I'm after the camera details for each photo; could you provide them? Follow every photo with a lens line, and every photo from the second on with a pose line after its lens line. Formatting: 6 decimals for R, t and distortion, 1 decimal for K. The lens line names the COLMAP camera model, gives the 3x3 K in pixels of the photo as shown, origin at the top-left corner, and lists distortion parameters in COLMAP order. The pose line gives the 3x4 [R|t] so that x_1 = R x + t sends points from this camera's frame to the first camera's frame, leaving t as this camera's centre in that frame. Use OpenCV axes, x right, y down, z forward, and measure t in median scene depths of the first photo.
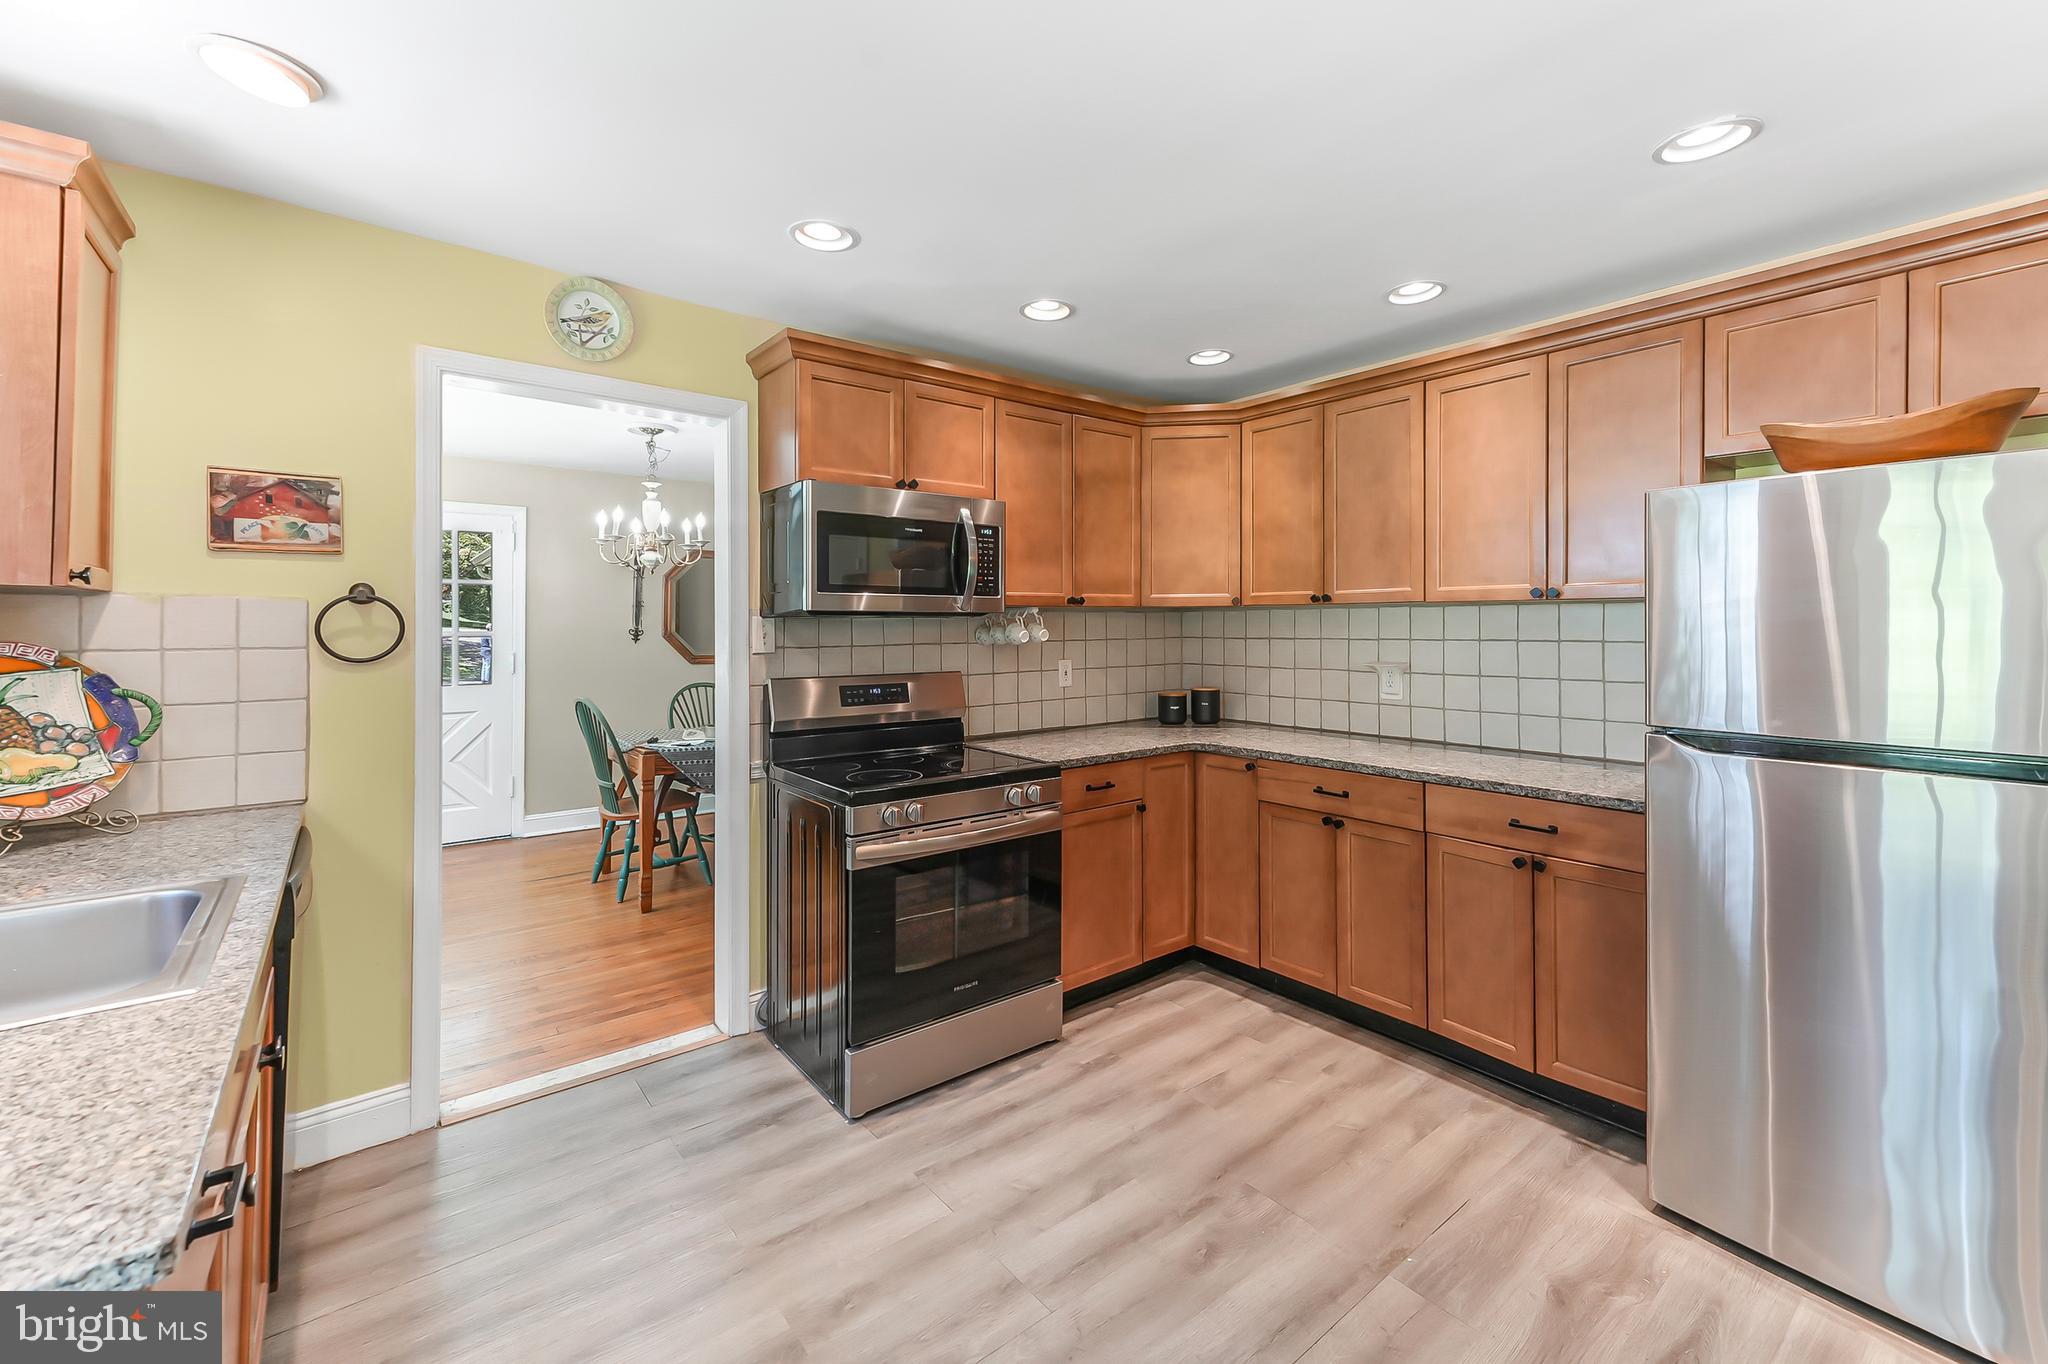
lens RADIAL K [[835.9, 0, 1027.0], [0, 835.9, 621.3], [0, 0, 1]] dist [-0.004643, -0.000293]
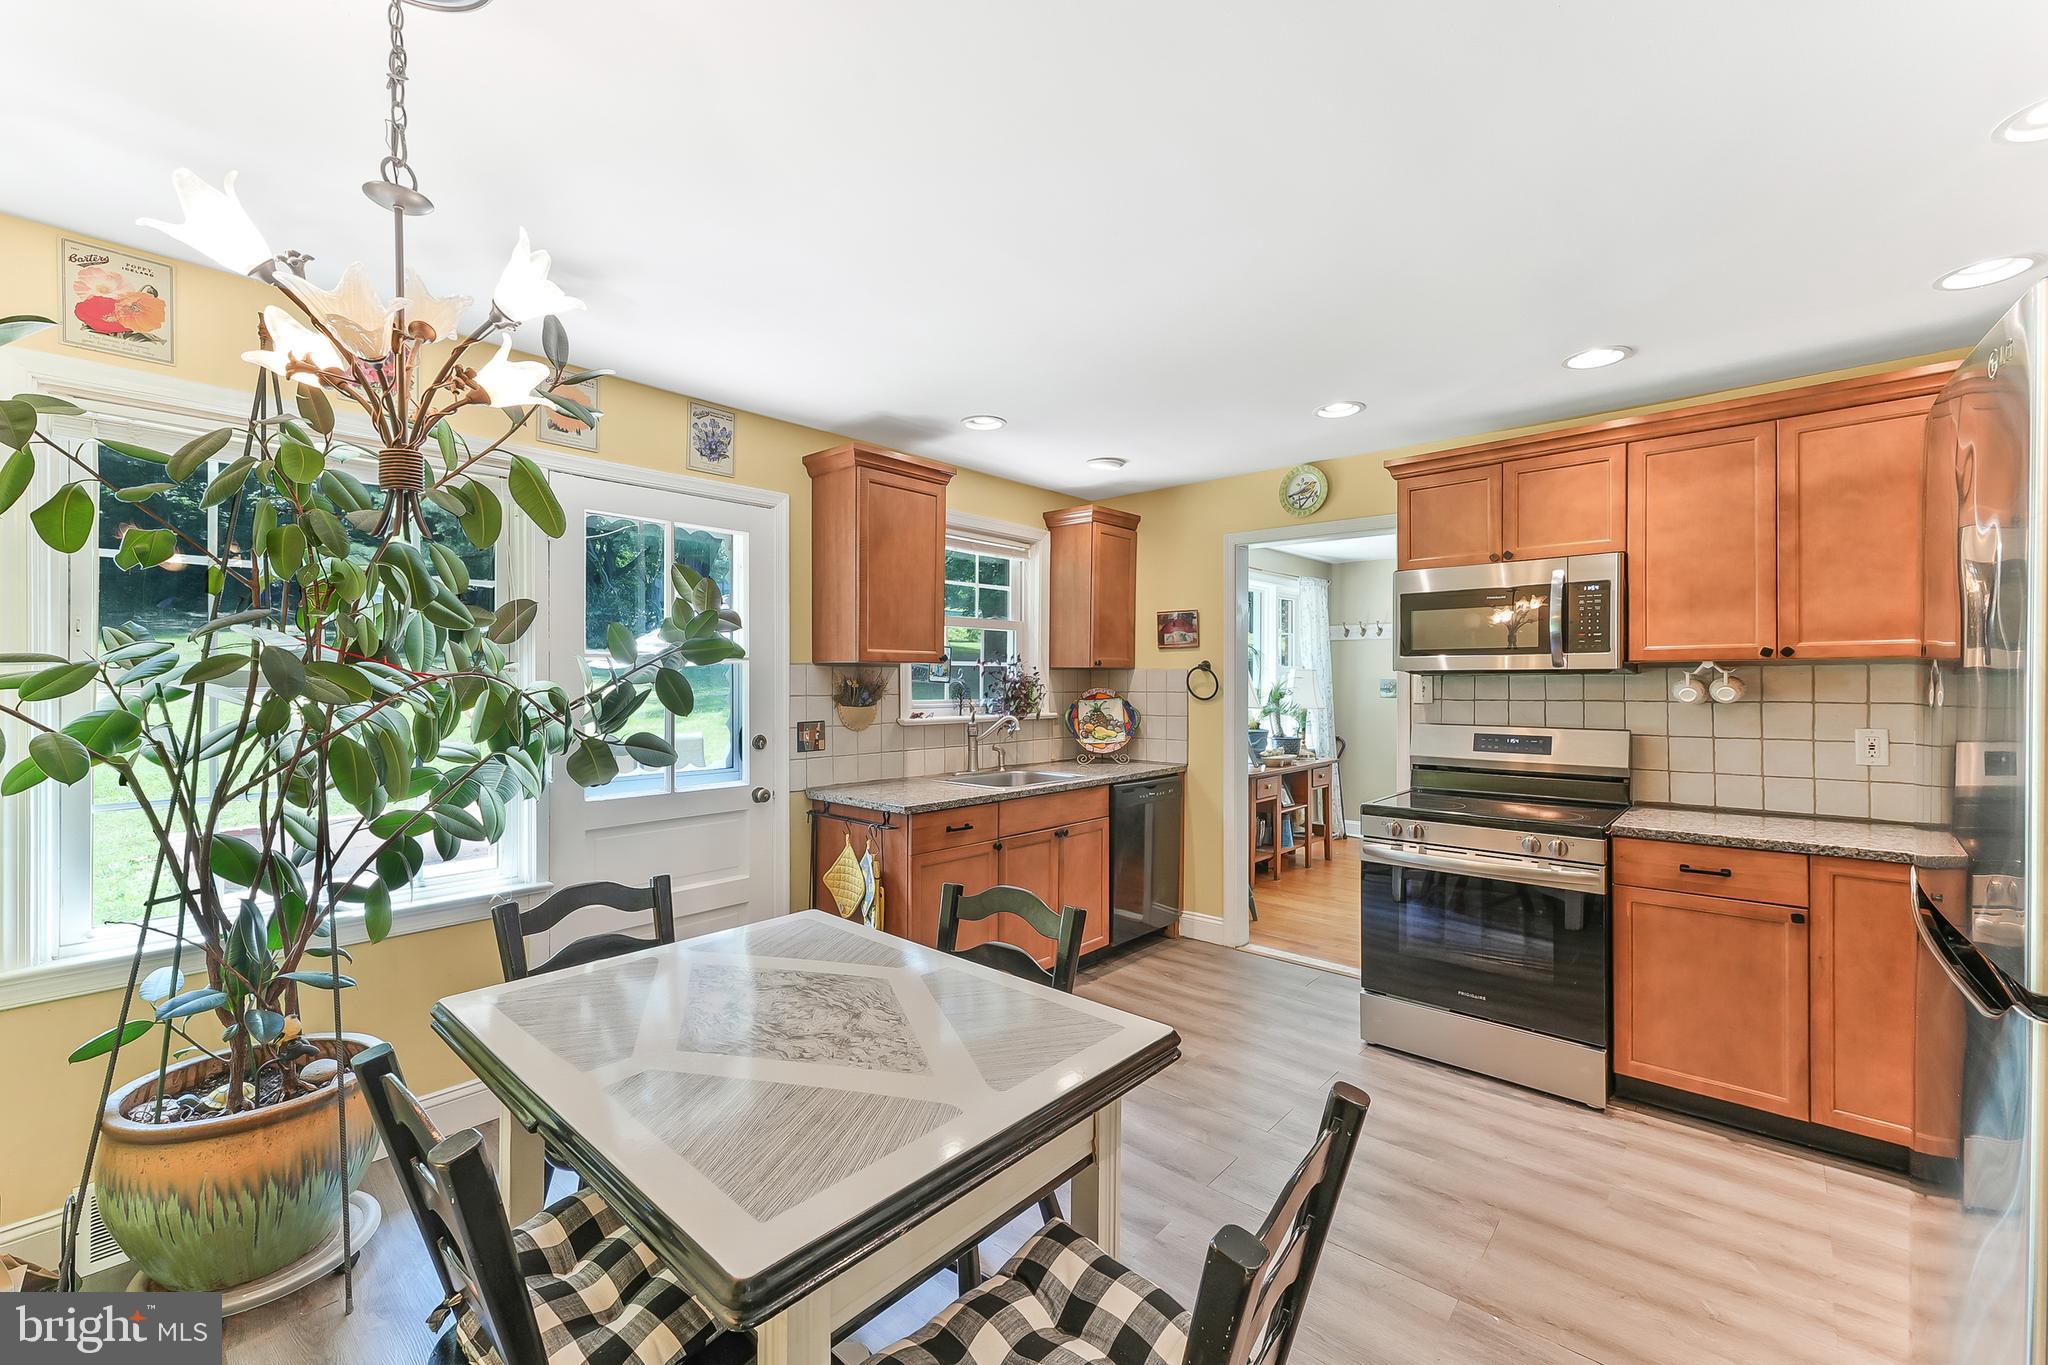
lens RADIAL K [[835.9, 0, 1025.0], [0, 835.9, 681.1], [0, 0, 1]] dist [-0.004643, -0.000293]
pose [[0.168862, 0.000690, -0.985639, 0.961883], [0.005082, 0.999986, 0.001570, -0.001871], [0.985627, -0.005274, 0.168856, 0.200581]]
